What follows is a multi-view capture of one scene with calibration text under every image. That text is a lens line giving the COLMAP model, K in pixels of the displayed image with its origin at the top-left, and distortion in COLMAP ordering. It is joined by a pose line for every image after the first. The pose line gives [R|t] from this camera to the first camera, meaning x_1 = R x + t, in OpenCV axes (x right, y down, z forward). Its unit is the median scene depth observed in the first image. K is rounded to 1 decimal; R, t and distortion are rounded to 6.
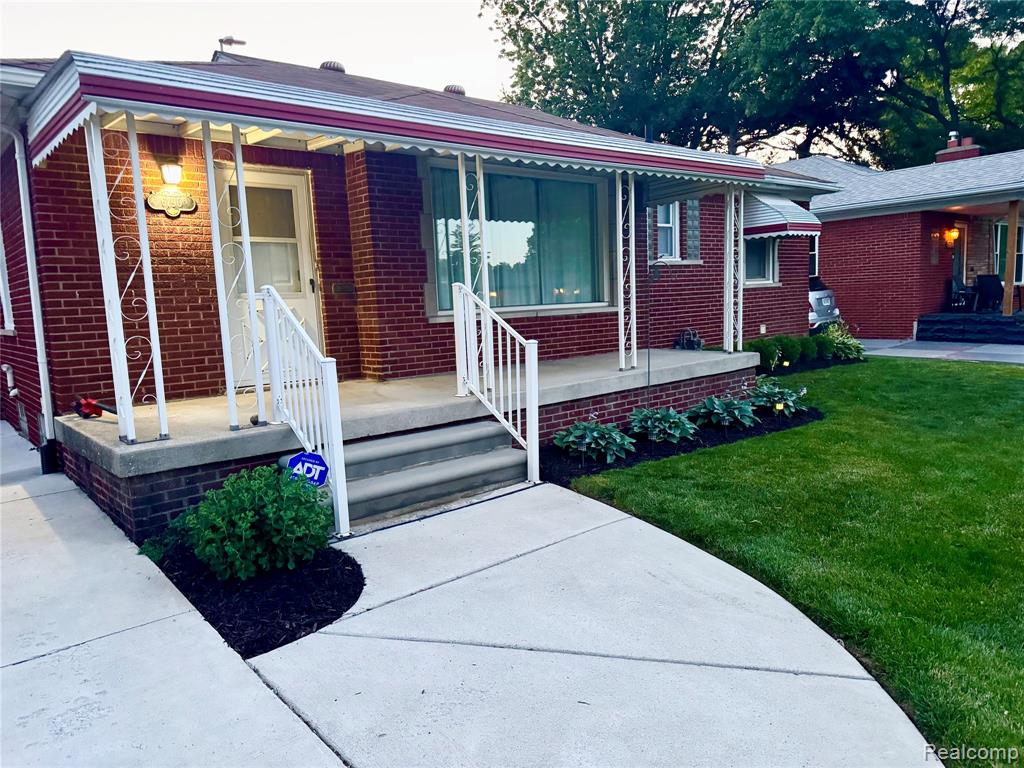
lens RADIAL K [[728.9, 0, 509.5], [0, 728.9, 388.2], [0, 0, 1]] dist [0.010968, 0.000683]
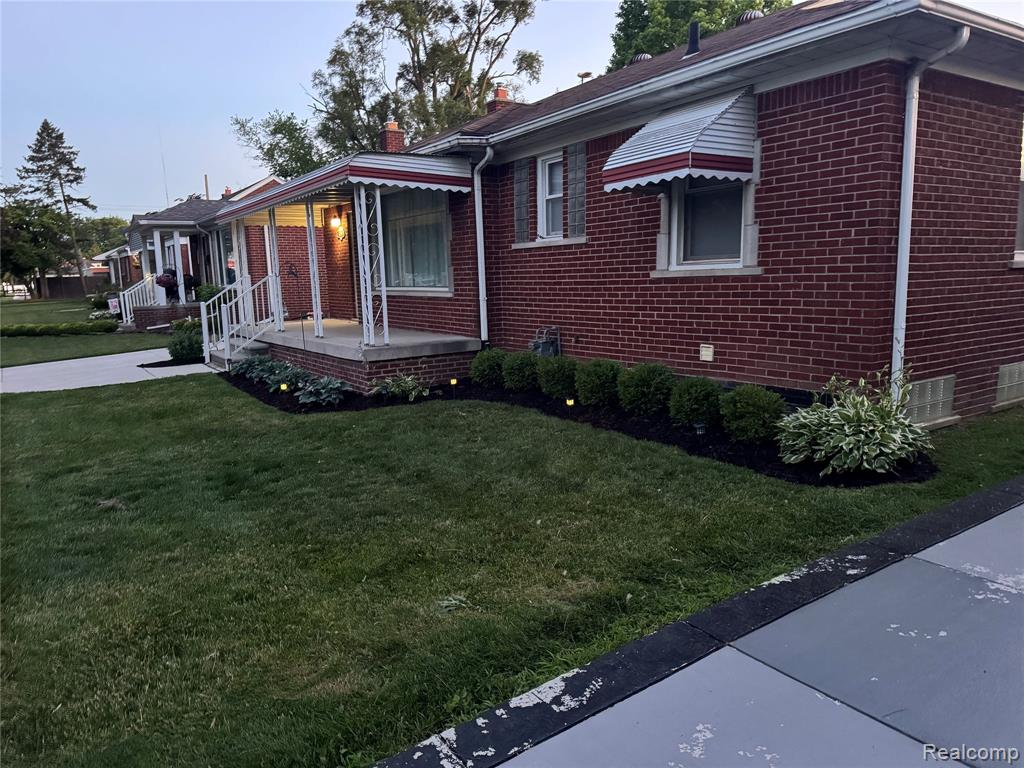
lens RADIAL K [[728.9, 0, 513.9], [0, 728.9, 388.8], [0, 0, 1]] dist [0.010968, 0.000683]
pose [[-0.132915, 0.194278, -0.971900, 1.007554], [-0.093972, 0.973713, 0.207491, -0.171826], [0.986662, 0.118910, -0.111164, 1.024748]]
